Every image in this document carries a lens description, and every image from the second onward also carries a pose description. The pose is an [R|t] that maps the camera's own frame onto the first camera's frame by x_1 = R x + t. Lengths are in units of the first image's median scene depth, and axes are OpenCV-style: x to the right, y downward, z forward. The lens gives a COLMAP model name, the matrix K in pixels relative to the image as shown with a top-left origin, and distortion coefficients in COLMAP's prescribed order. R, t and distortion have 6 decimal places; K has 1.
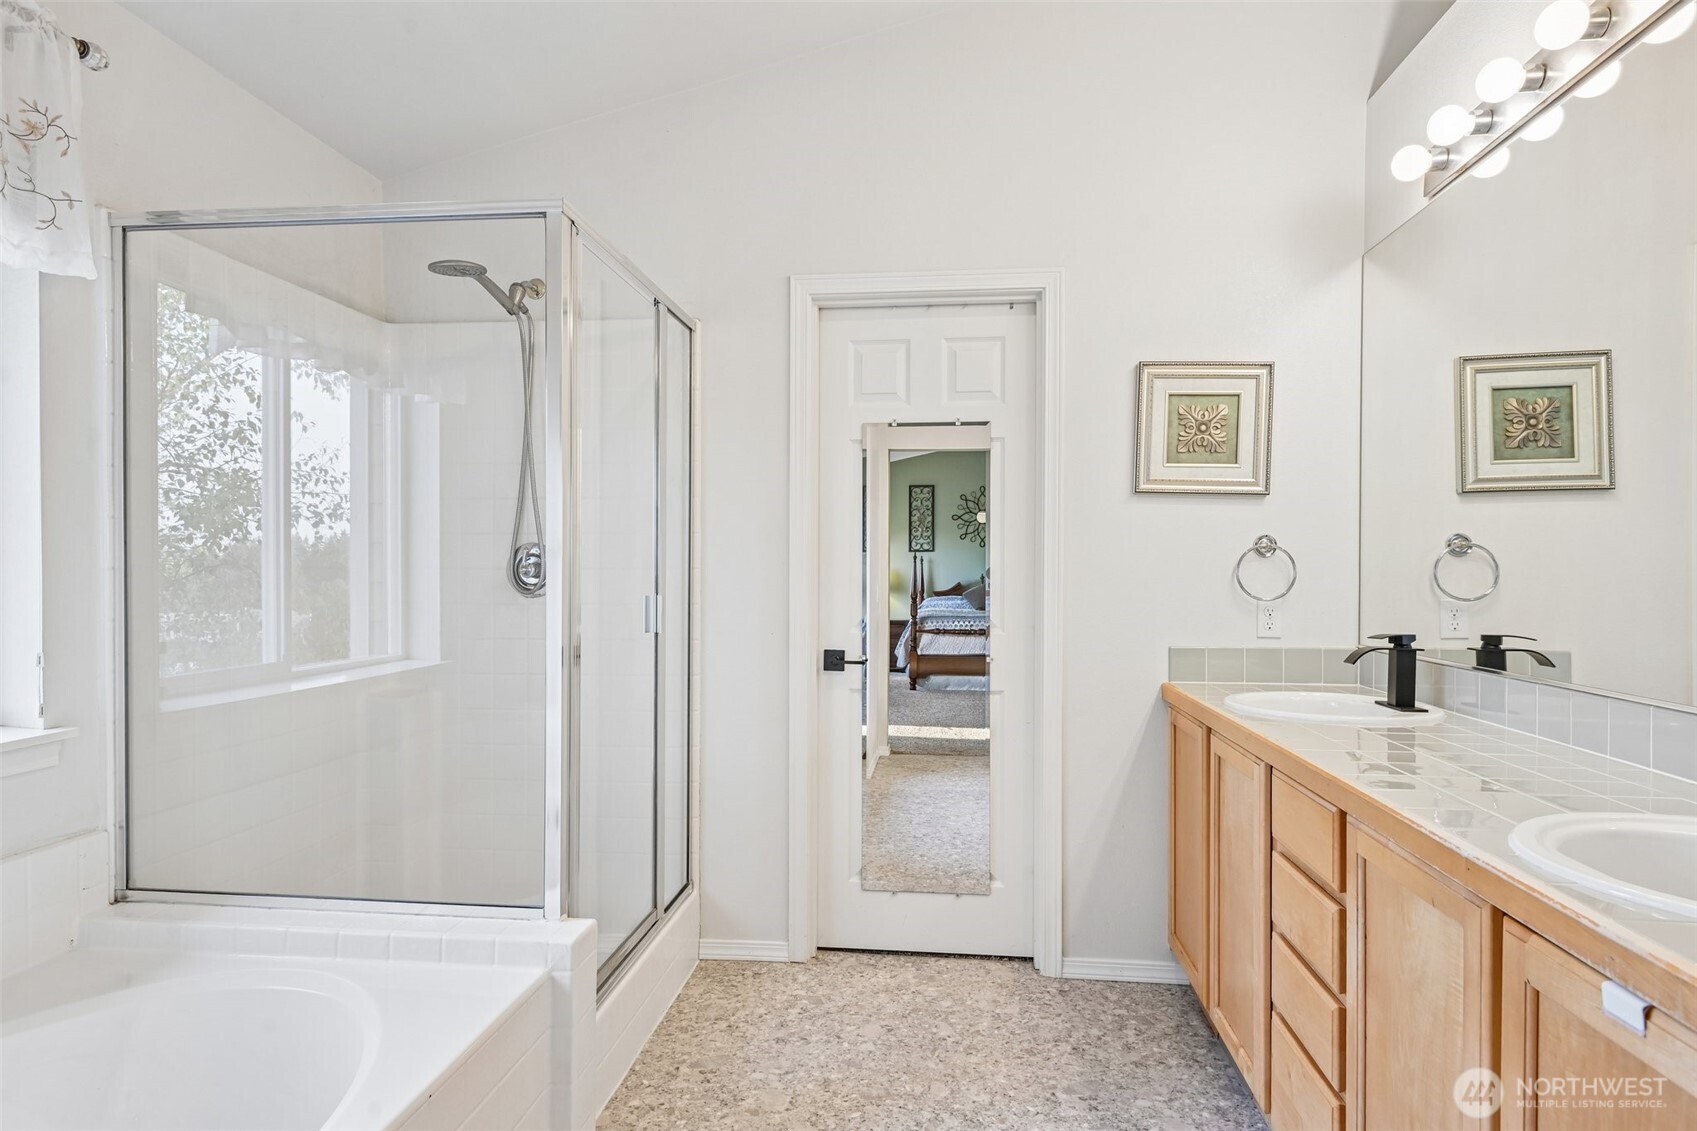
lens RADIAL K [[950.9, 0, 850.1], [0, 950.9, 572.4], [0, 0, 1]] dist [0.005458, 0.001465]
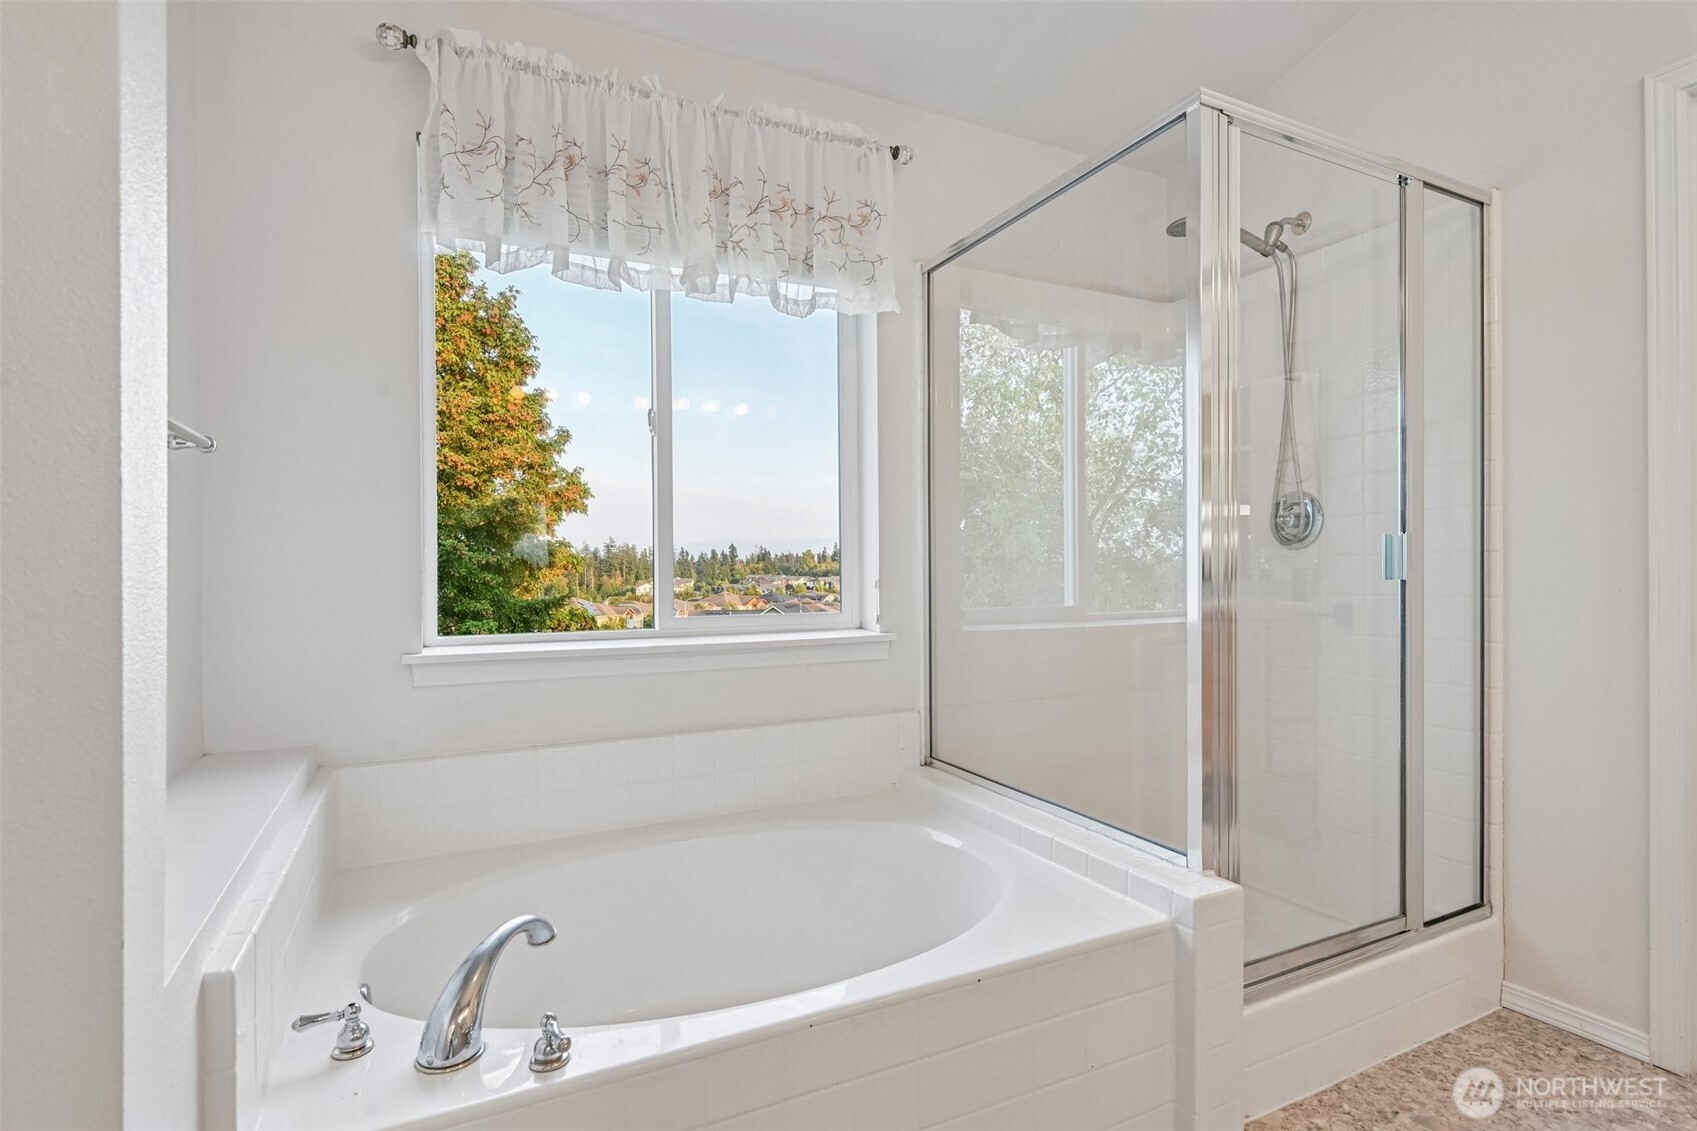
lens RADIAL K [[829.6, 0, 846.1], [0, 829.6, 572.5], [0, 0, 1]] dist [-0.020589, 0.002753]
pose [[0.535911, -0.002937, -0.844269, 0.151766], [0.004920, 0.999988, -0.000355, 0.059984], [0.844260, -0.003964, 0.535919, 0.234718]]
